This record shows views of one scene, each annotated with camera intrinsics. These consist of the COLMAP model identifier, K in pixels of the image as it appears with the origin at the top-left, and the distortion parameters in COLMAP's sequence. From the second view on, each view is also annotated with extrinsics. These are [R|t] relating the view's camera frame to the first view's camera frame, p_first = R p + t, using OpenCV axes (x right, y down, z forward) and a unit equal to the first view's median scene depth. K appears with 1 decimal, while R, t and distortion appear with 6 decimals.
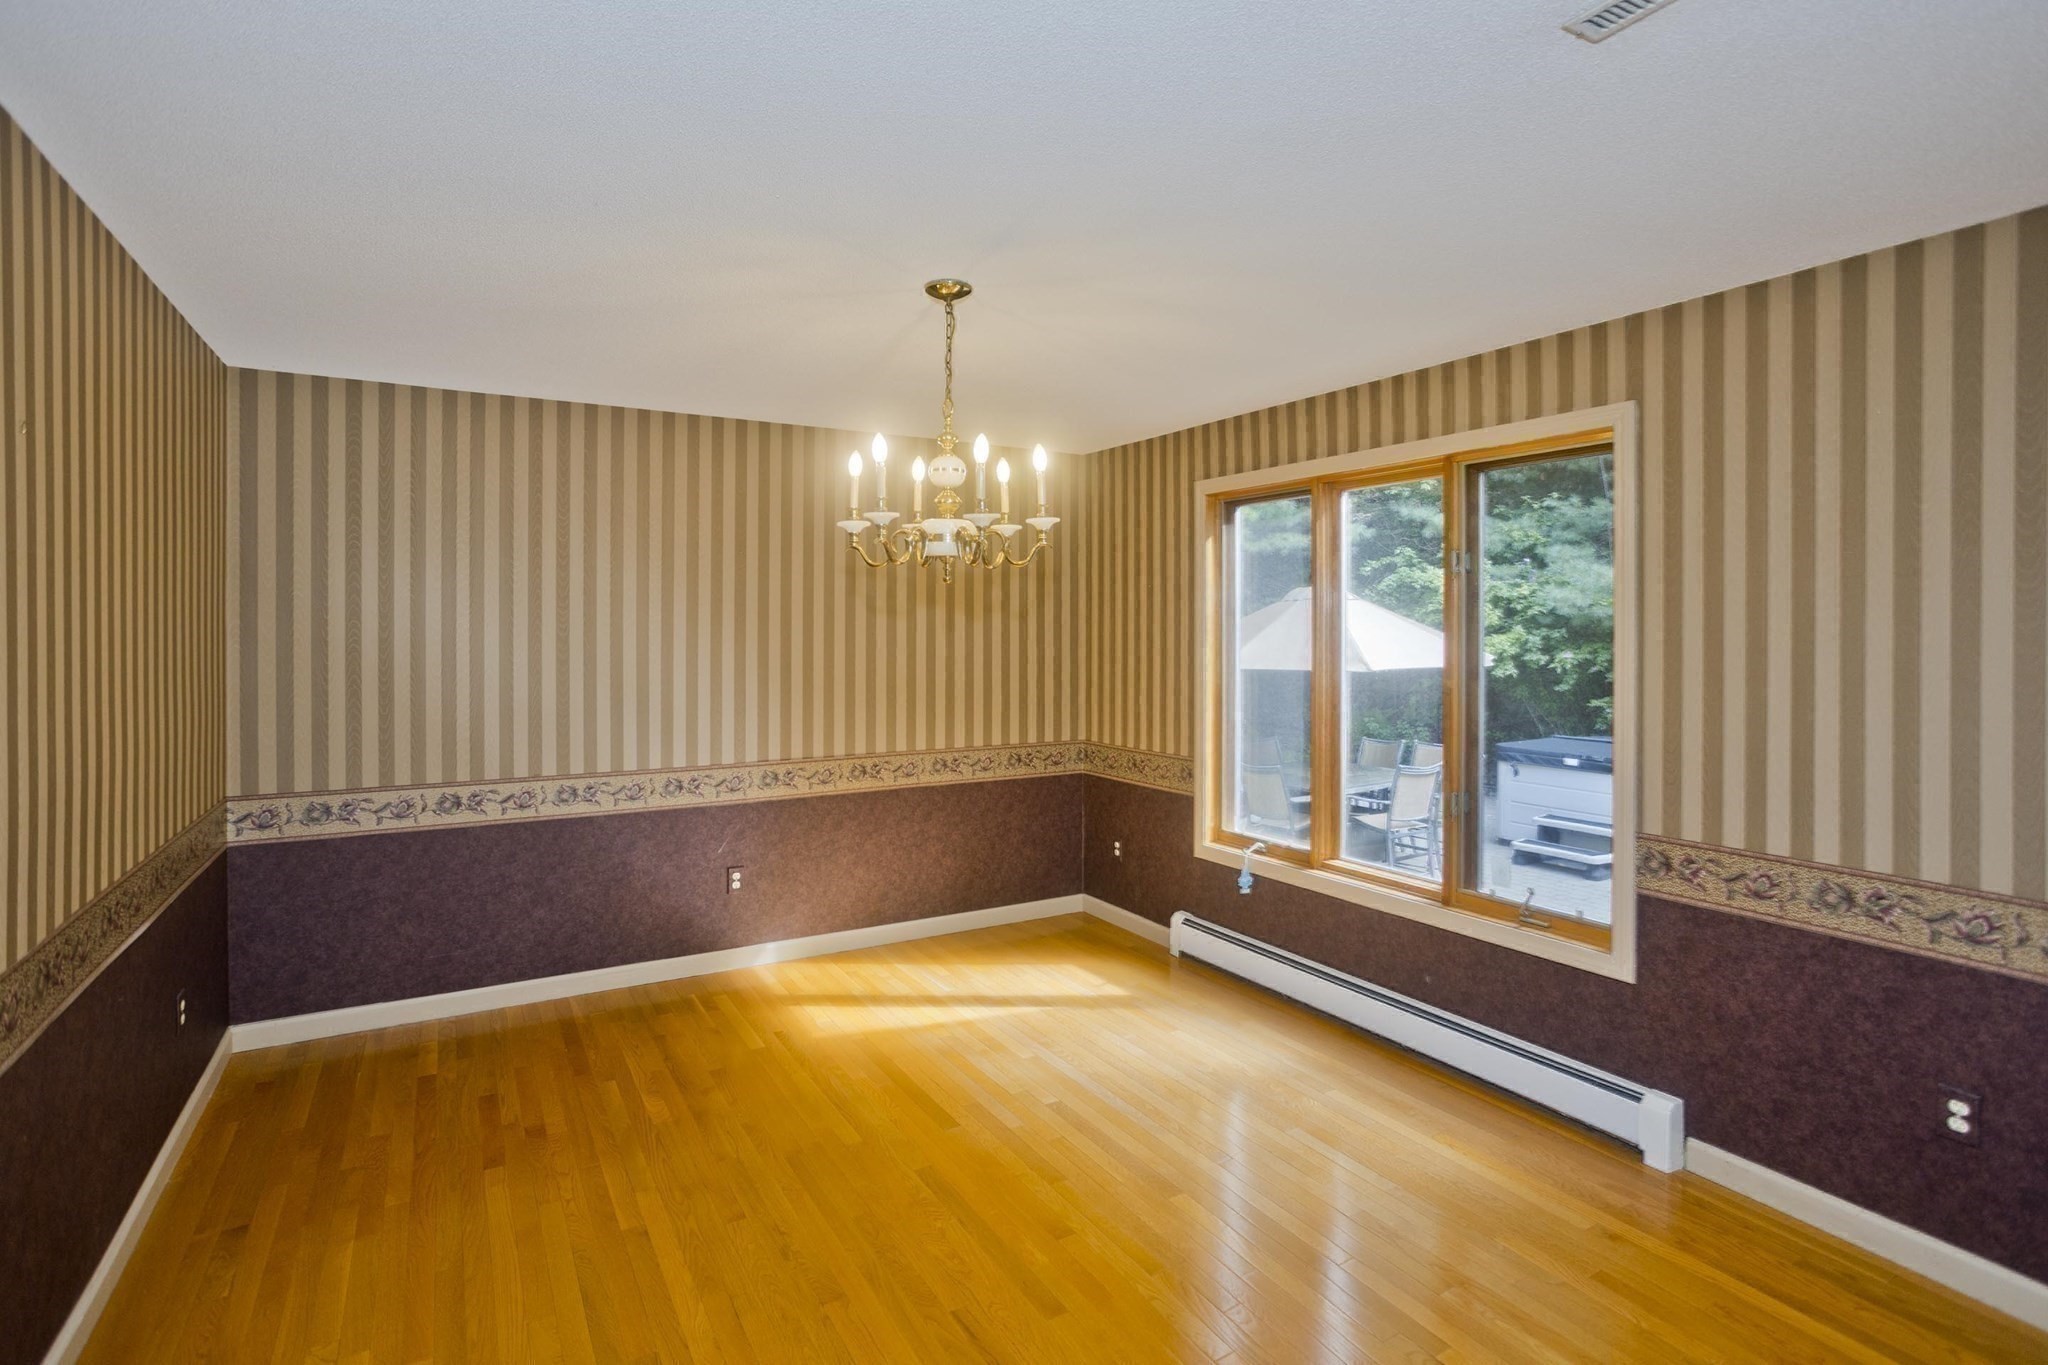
lens RADIAL K [[998.3, 0, 1027.1], [0, 998.3, 671.6], [0, 0, 1]] dist [-0.049331, 0.028555]
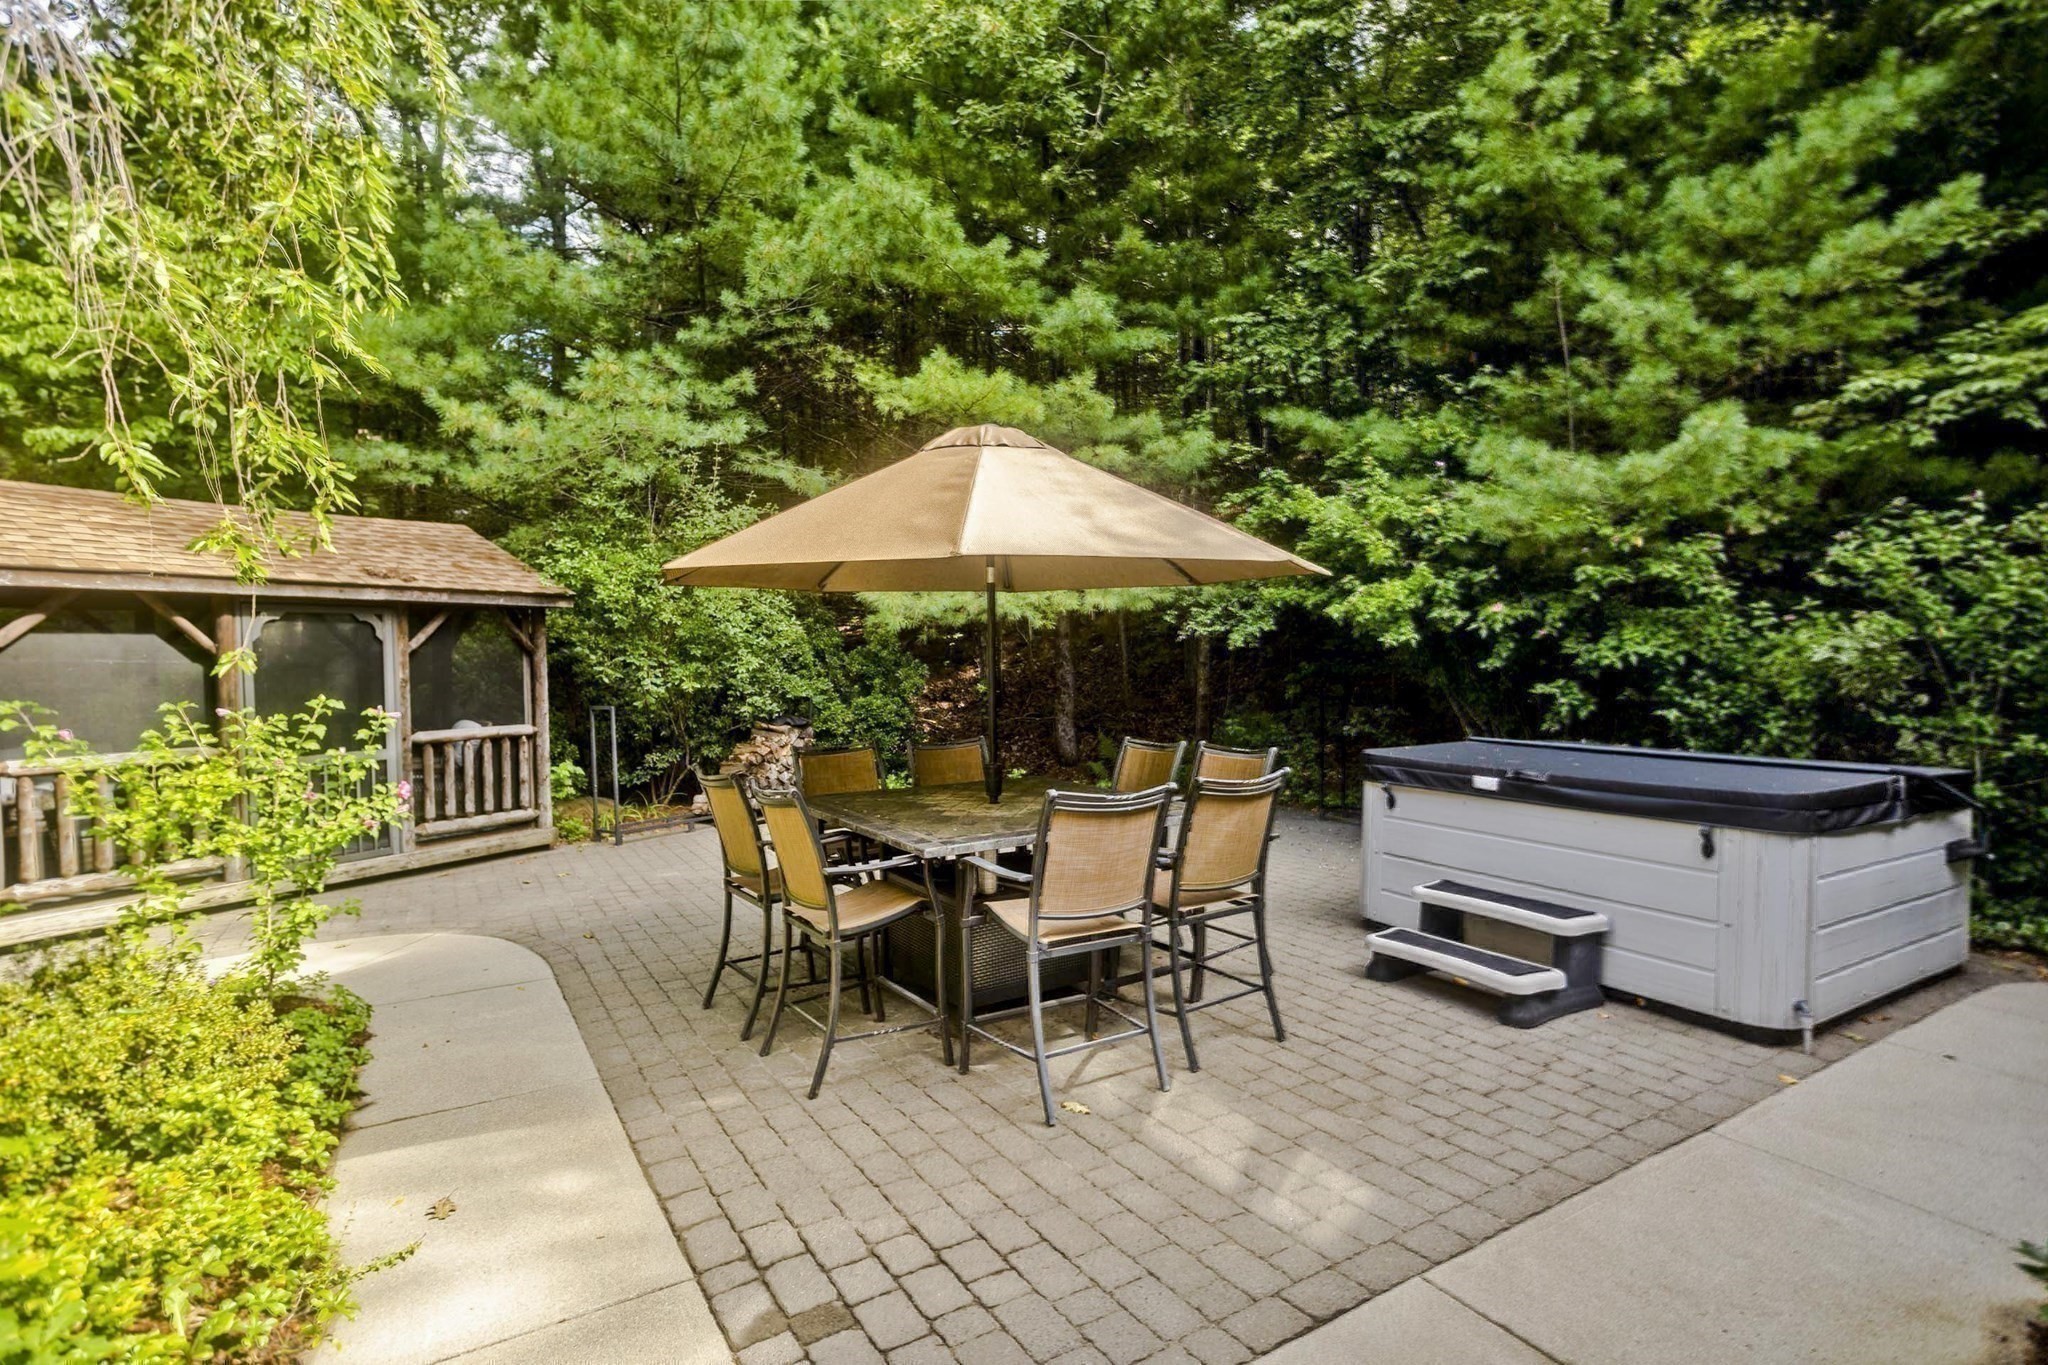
lens RADIAL K [[1000.3, 0, 1032.1], [0, 1000.3, 721.8], [0, 0, 1]] dist [-0.033774, 0.028098]
pose [[0.999268, 0.001901, 0.038205, 0.229398], [-0.003147, 0.999464, 0.032585, 0.033814], [-0.038123, -0.032681, 0.998738, 0.381614]]
